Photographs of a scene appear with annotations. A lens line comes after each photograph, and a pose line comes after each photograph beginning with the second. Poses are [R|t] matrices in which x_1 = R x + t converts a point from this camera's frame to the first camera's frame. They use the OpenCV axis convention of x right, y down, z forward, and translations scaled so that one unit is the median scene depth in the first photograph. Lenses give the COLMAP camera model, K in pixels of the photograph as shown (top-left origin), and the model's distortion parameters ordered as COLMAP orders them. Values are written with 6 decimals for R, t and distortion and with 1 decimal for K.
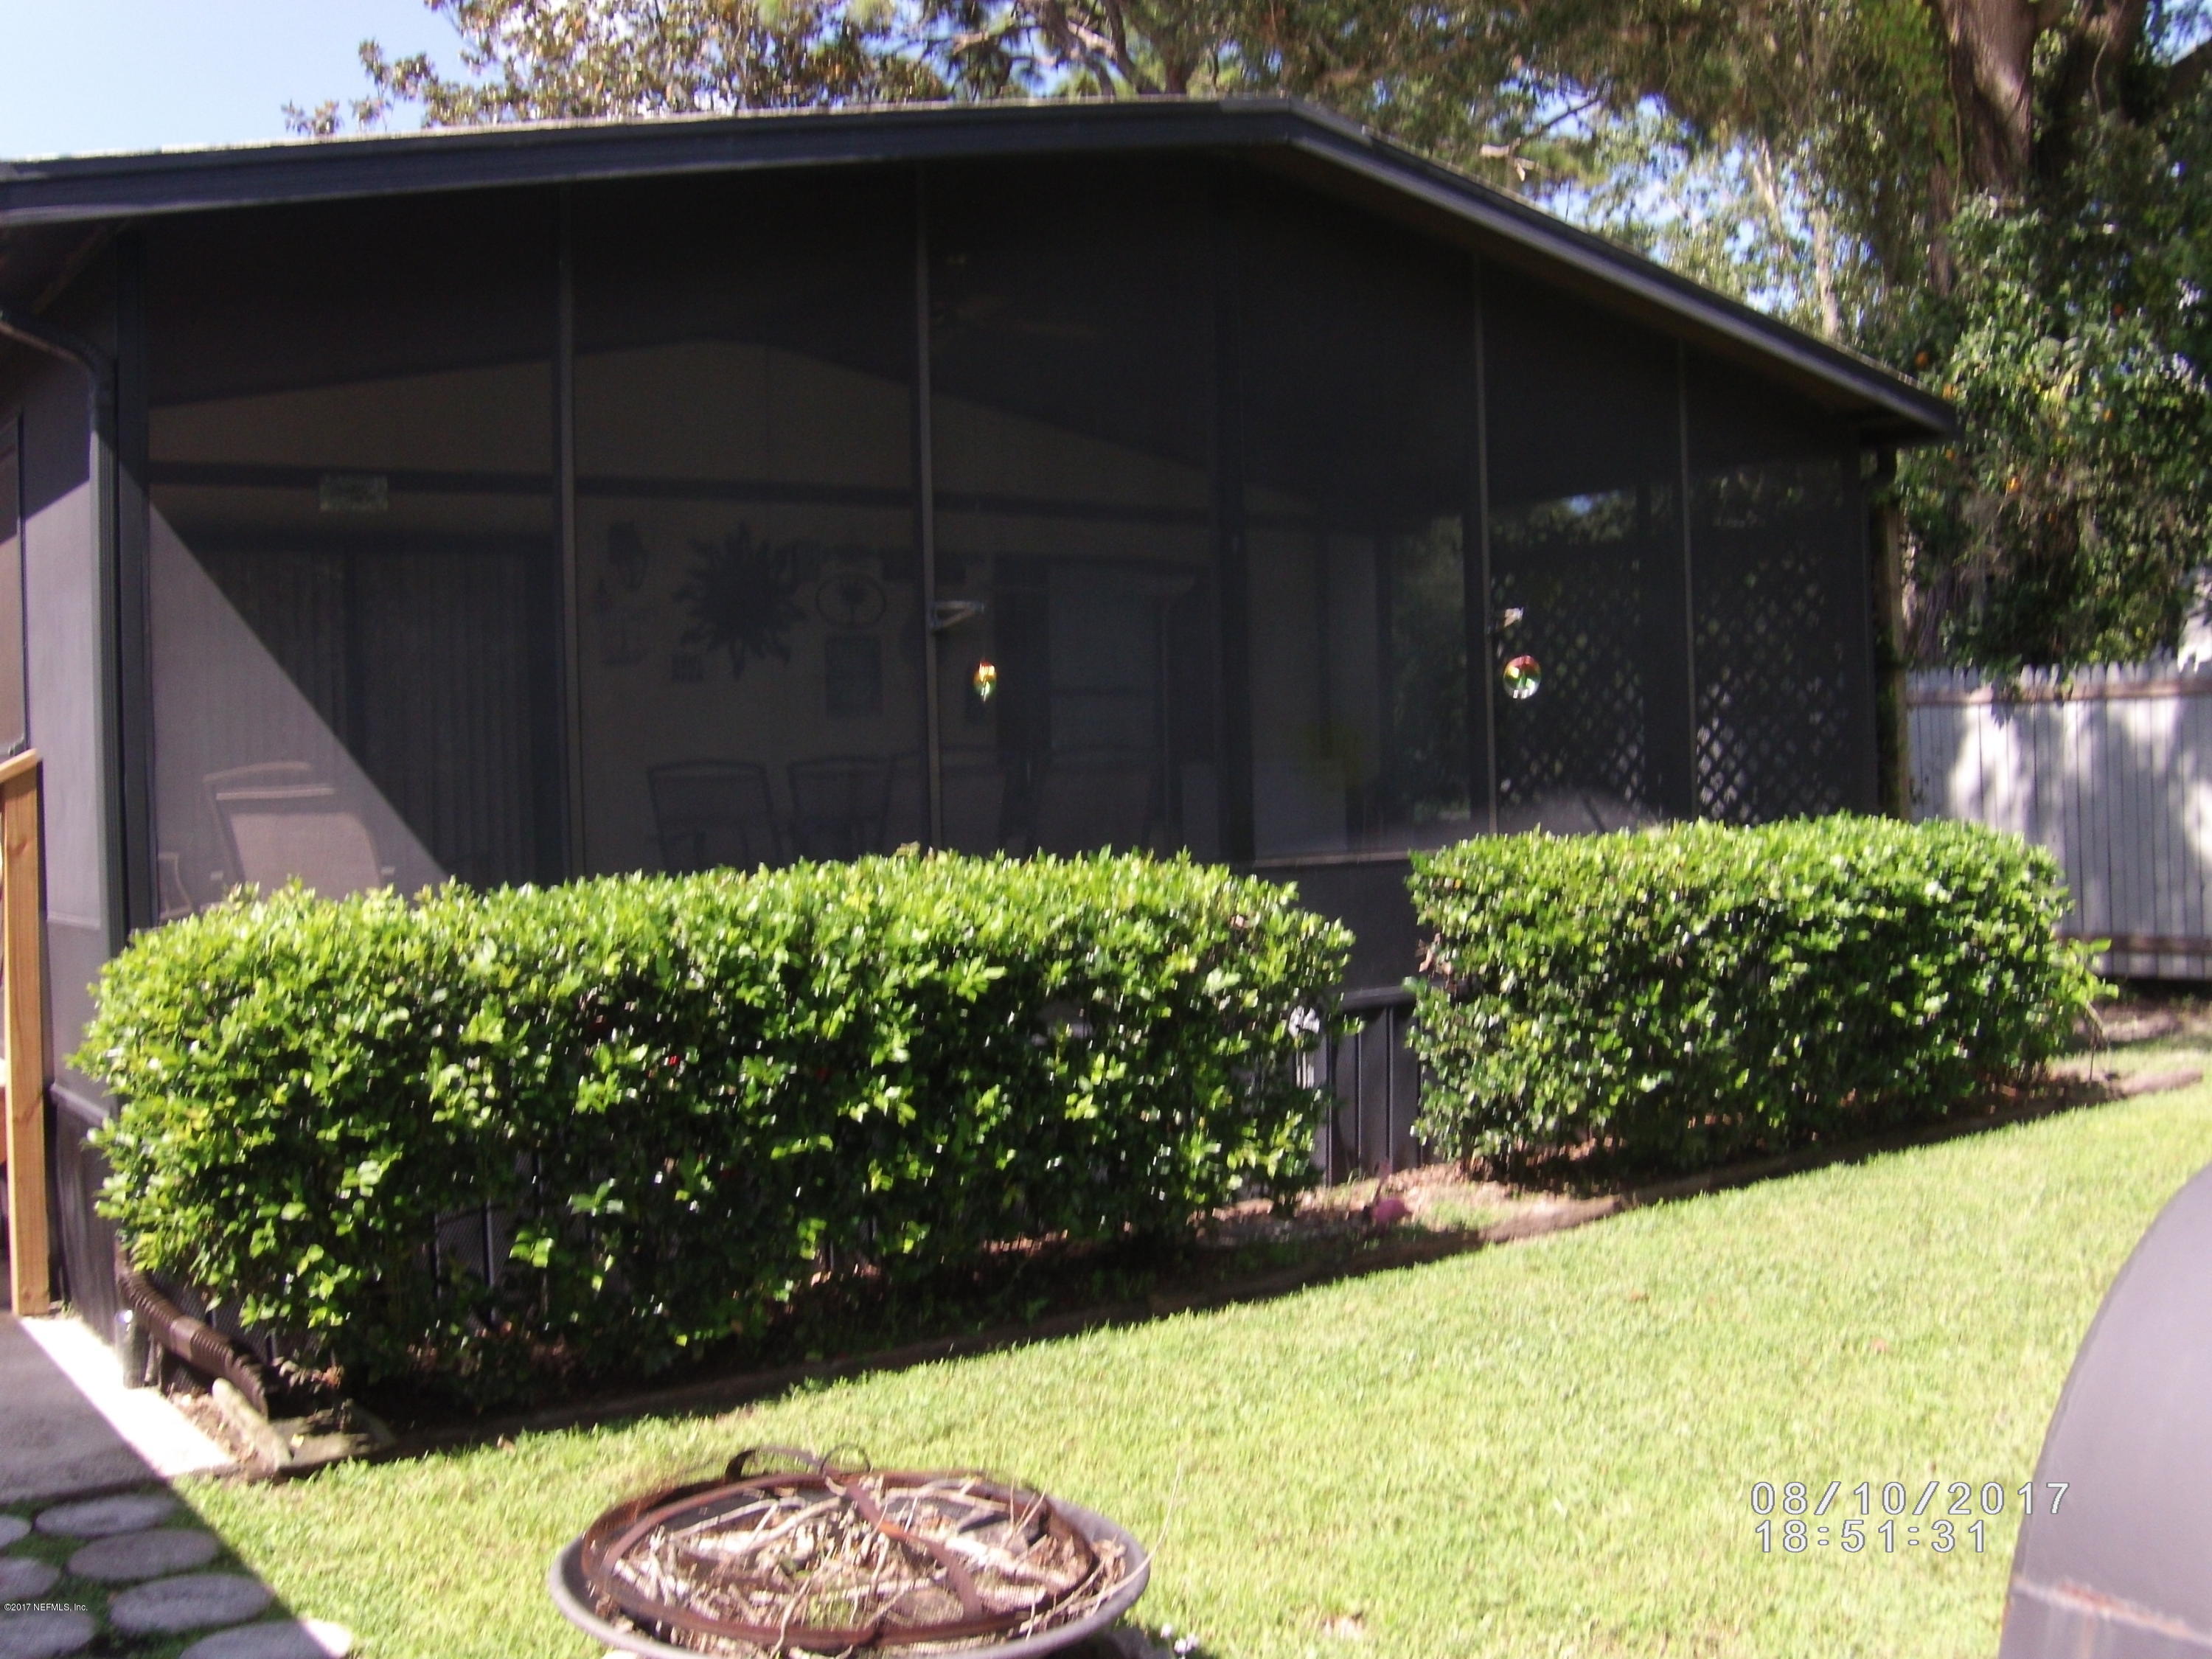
lens RADIAL K [[2328.1, 0, 1106.0], [0, 2328.1, 829.5], [0, 0, 1]] dist [-0.182033, 0.009131]
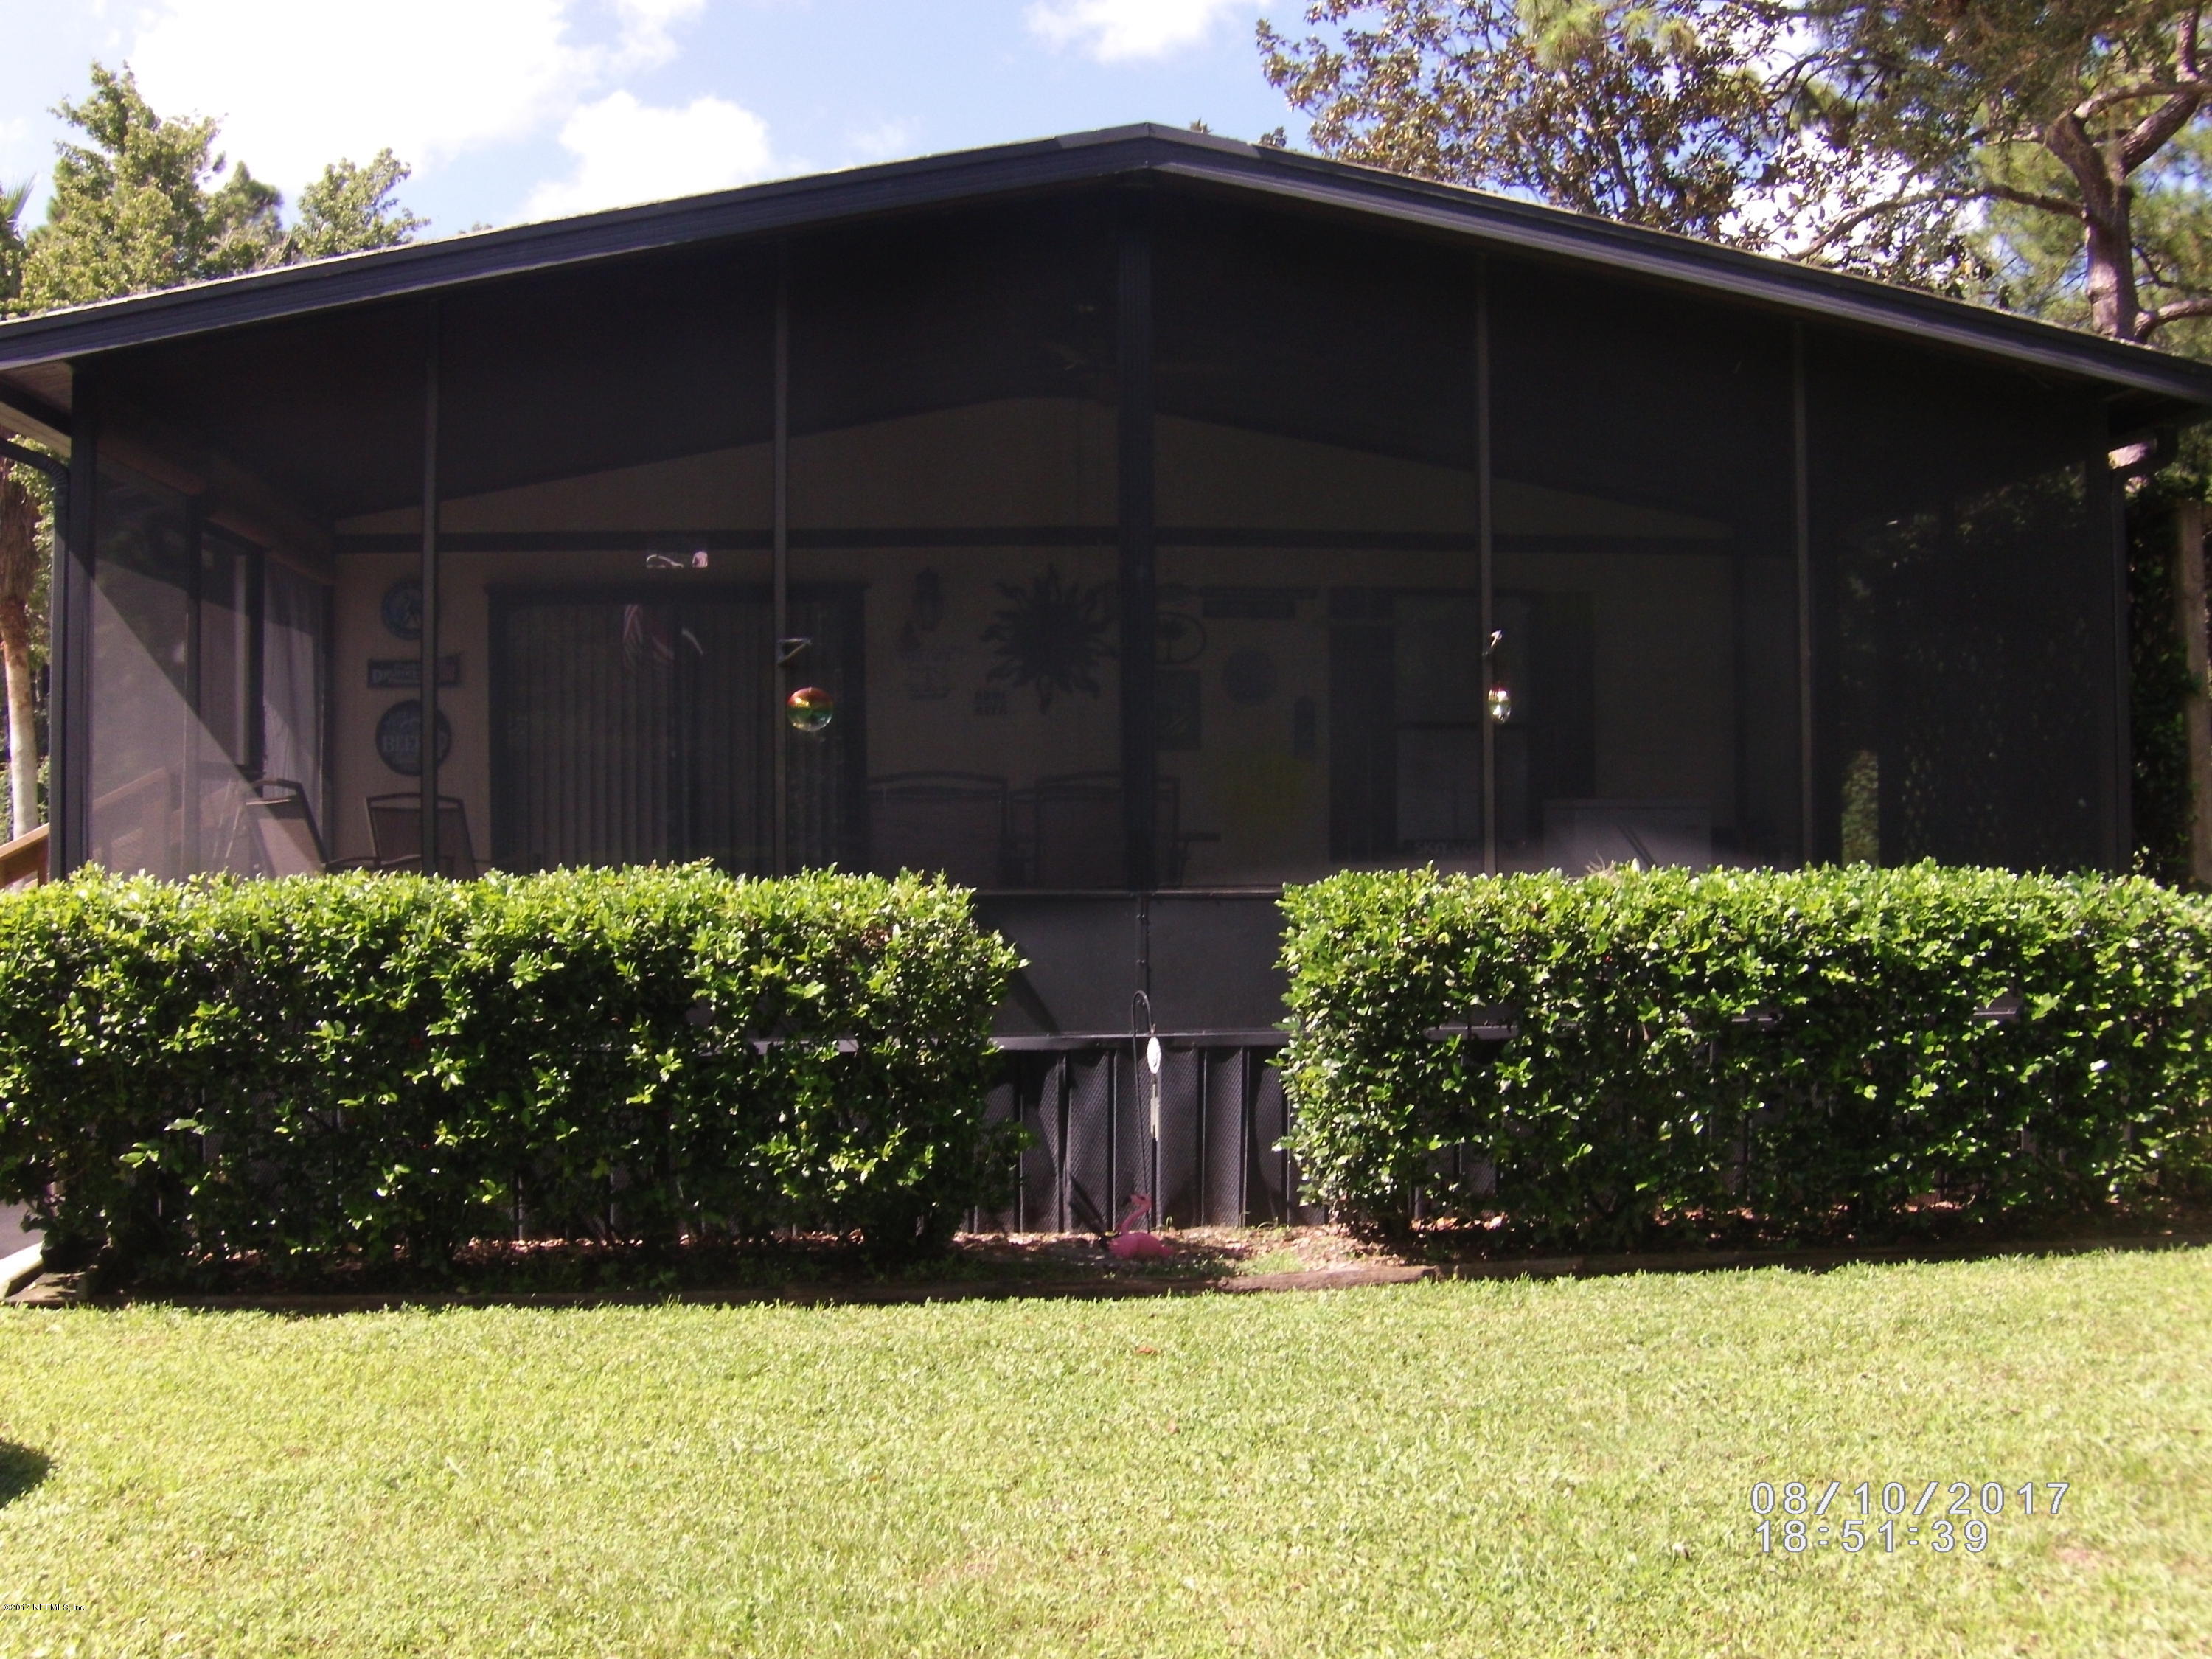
lens RADIAL K [[2328.1, 0, 1106.0], [0, 2328.1, 829.5], [0, 0, 1]] dist [-0.182033, 0.009131]
pose [[0.853444, 0.019484, -0.520820, 0.548338], [-0.029515, 0.999504, -0.010973, -0.000378], [0.520348, 0.024737, 0.853596, 0.131712]]
